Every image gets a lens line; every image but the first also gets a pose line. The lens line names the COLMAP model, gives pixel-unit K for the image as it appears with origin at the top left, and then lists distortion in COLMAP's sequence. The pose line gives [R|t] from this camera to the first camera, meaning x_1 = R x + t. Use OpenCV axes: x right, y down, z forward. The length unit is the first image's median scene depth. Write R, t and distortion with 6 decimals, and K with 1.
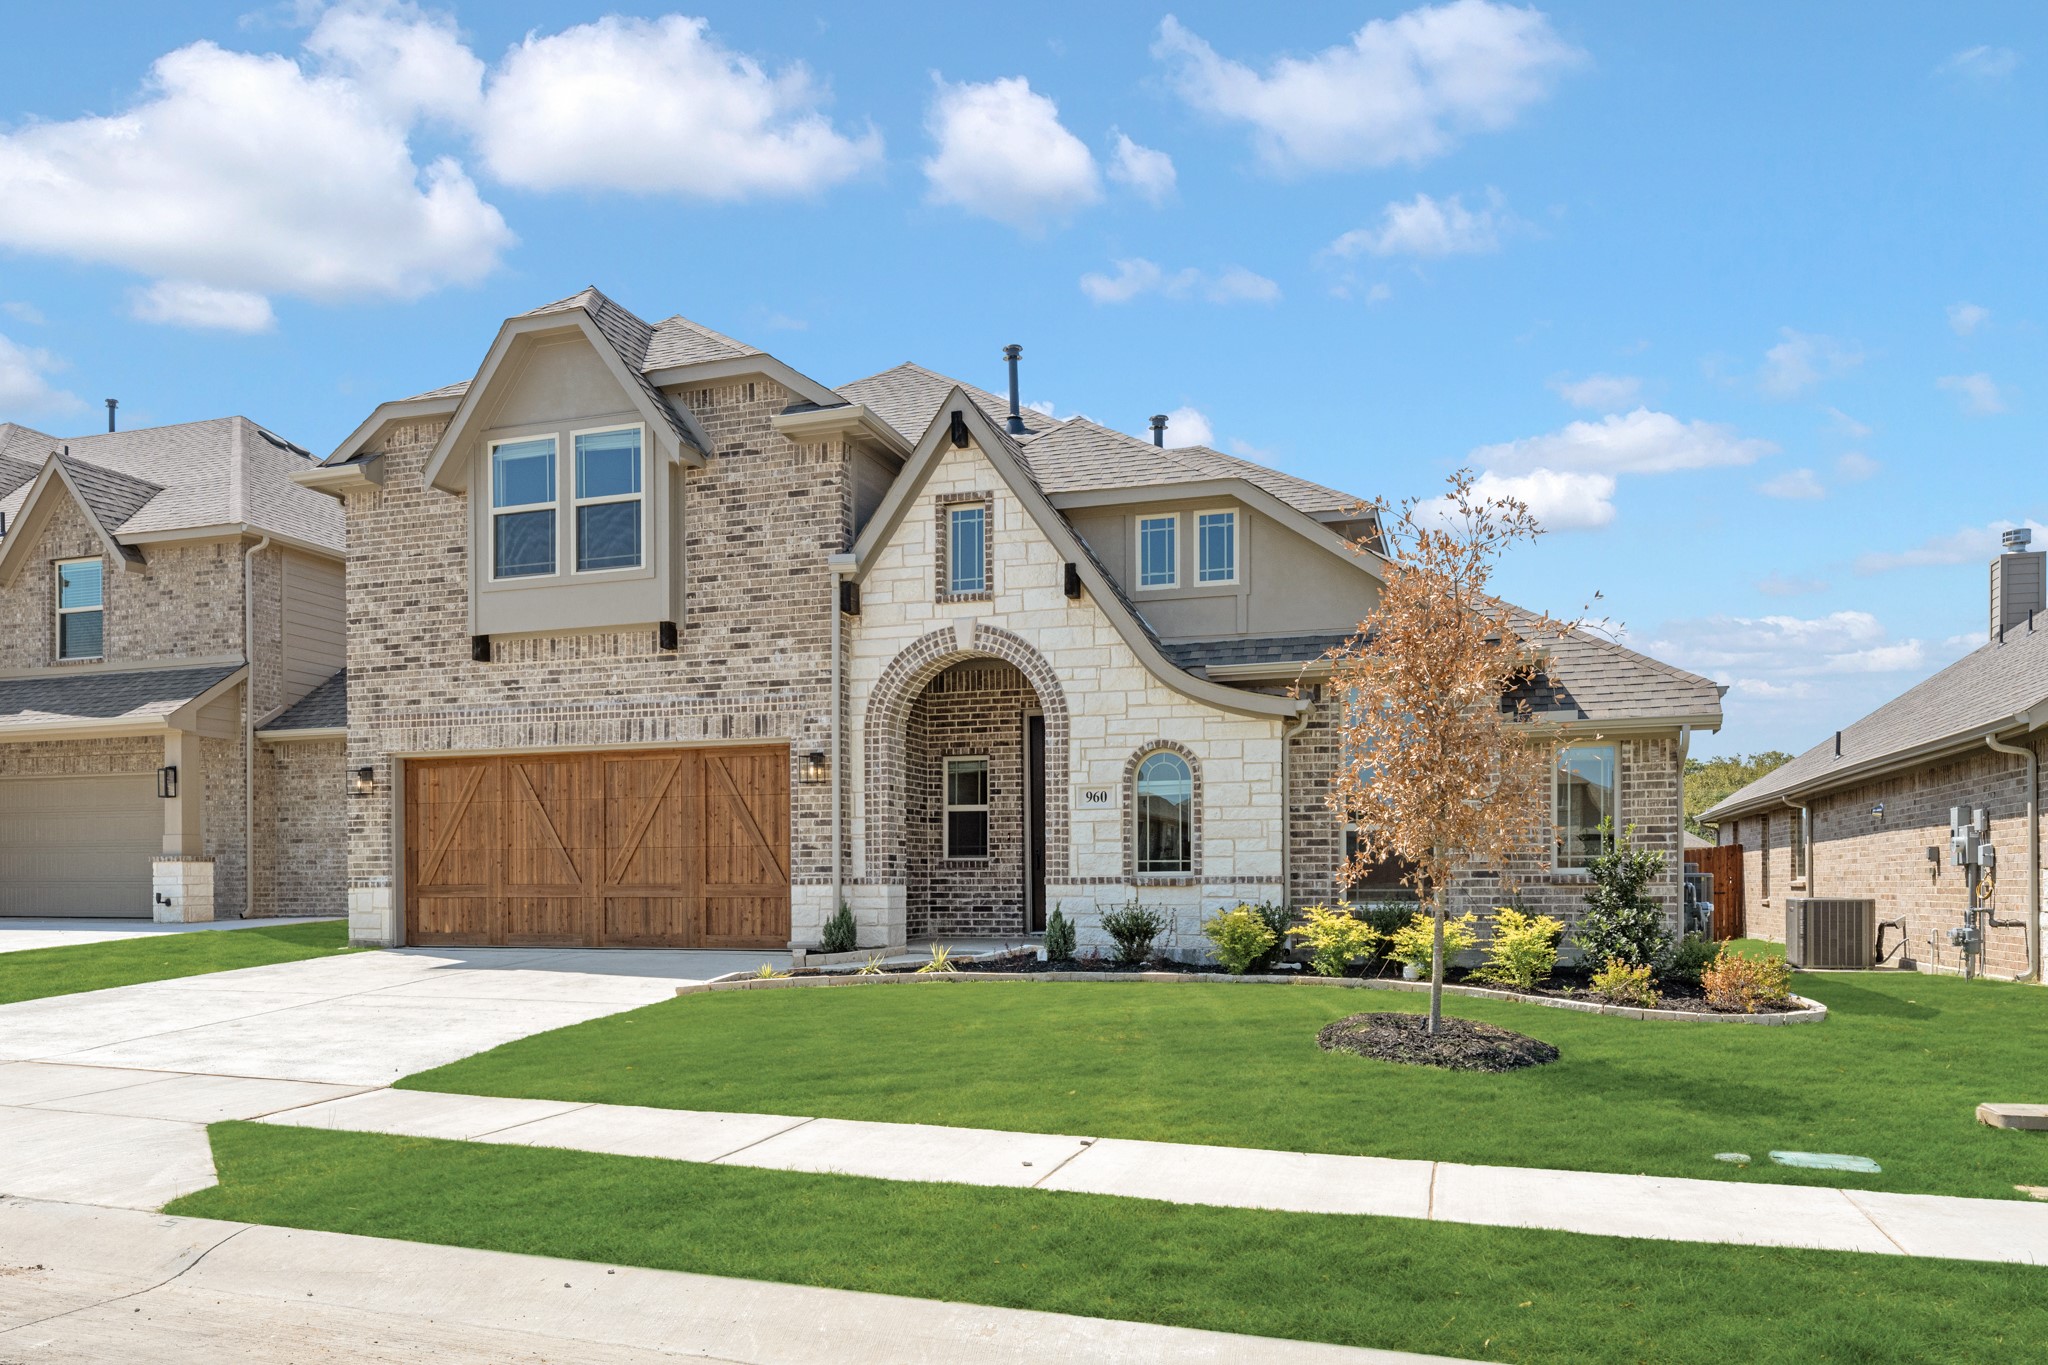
lens RADIAL K [[1080.5, 0, 1024.6], [0, 1080.5, 679.3], [0, 0, 1]] dist [-0.006045, -0.001691]
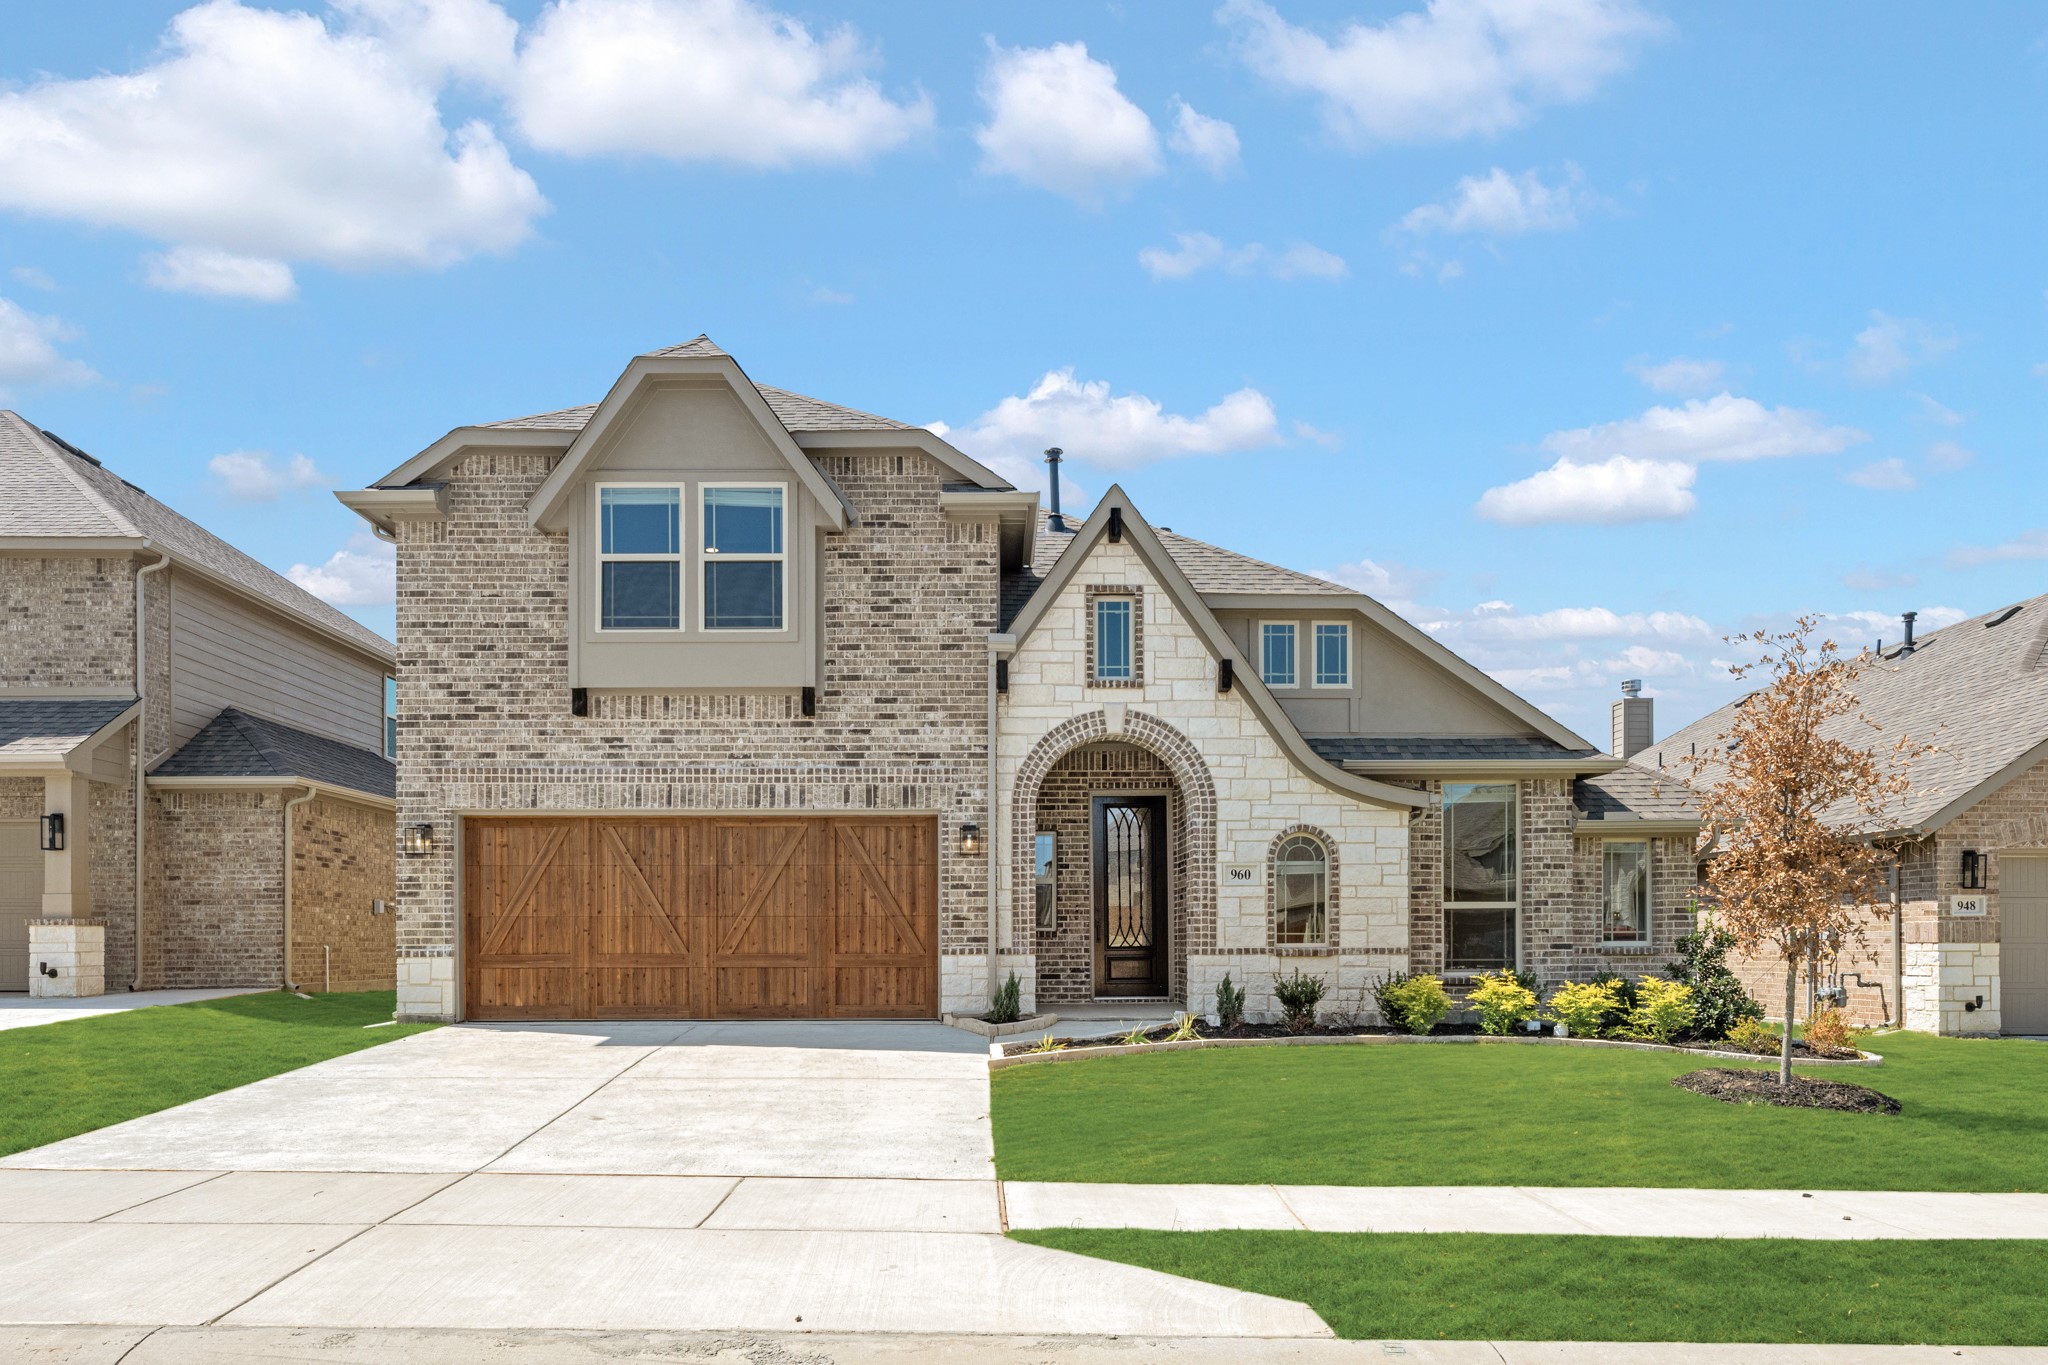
lens RADIAL K [[997.0, 0, 1026.2], [0, 997.0, 757.8], [0, 0, 1]] dist [-0.008233, 0.000811]
pose [[0.967841, 0.049394, 0.246666, -0.356648], [-0.048474, 0.998776, -0.009807, 0.010161], [-0.246849, -0.002466, 0.969051, 0.069186]]
